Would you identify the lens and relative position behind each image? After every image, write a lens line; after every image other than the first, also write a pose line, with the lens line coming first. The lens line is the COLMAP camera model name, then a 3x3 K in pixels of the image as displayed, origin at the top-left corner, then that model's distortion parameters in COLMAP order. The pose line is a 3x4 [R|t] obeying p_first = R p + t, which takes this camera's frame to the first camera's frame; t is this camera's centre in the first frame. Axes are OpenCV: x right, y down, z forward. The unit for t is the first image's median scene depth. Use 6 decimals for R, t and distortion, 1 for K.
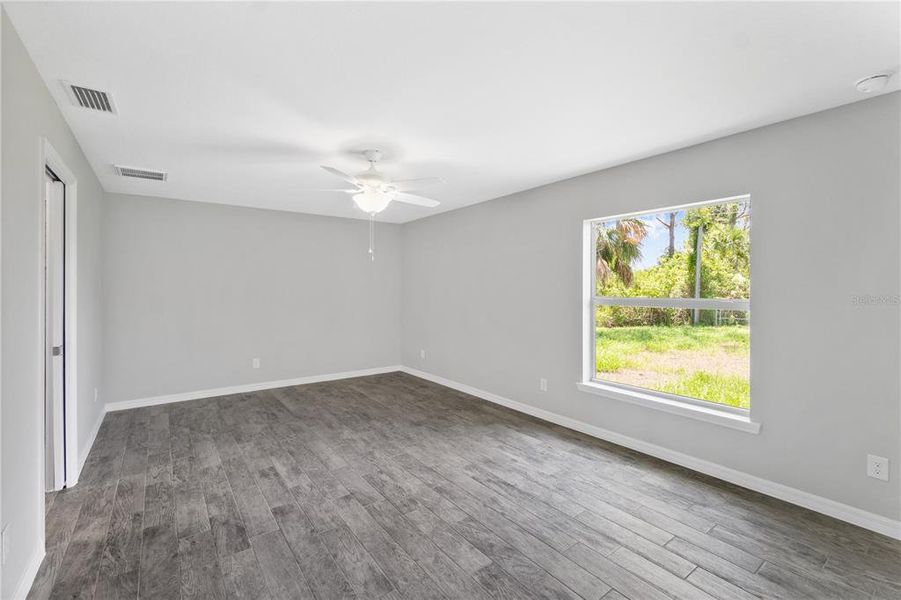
lens RADIAL K [[391.2, 0, 446.5], [0, 391.2, 297.2], [0, 0, 1]] dist [-0.001973, 0.000534]
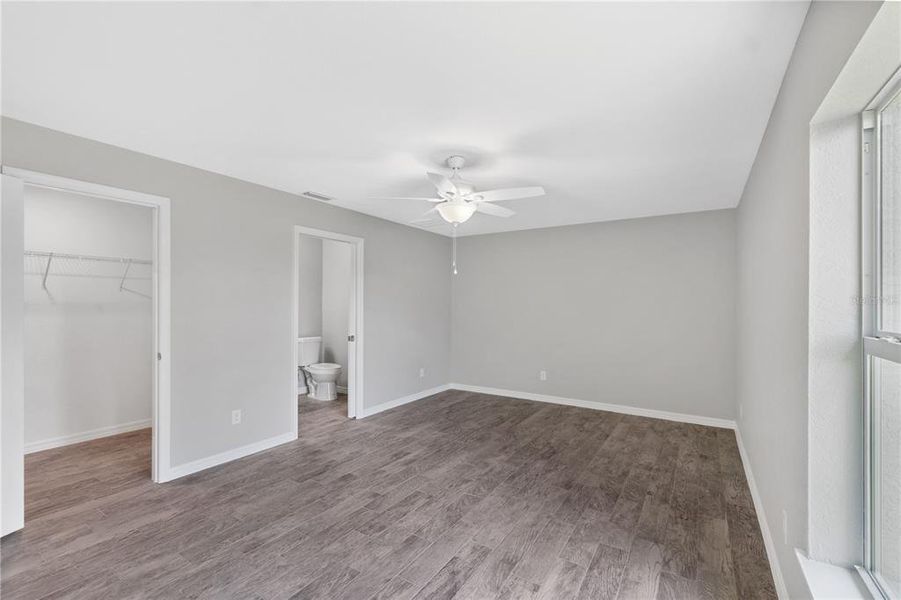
lens RADIAL K [[391.2, 0, 445.7], [0, 391.2, 302.2], [0, 0, 1]] dist [-0.001973, 0.000534]
pose [[0.356298, -0.003699, -0.934365, 0.673935], [-0.024596, 0.999608, -0.013337, -0.012659], [0.934049, 0.027734, 0.356068, 0.628696]]
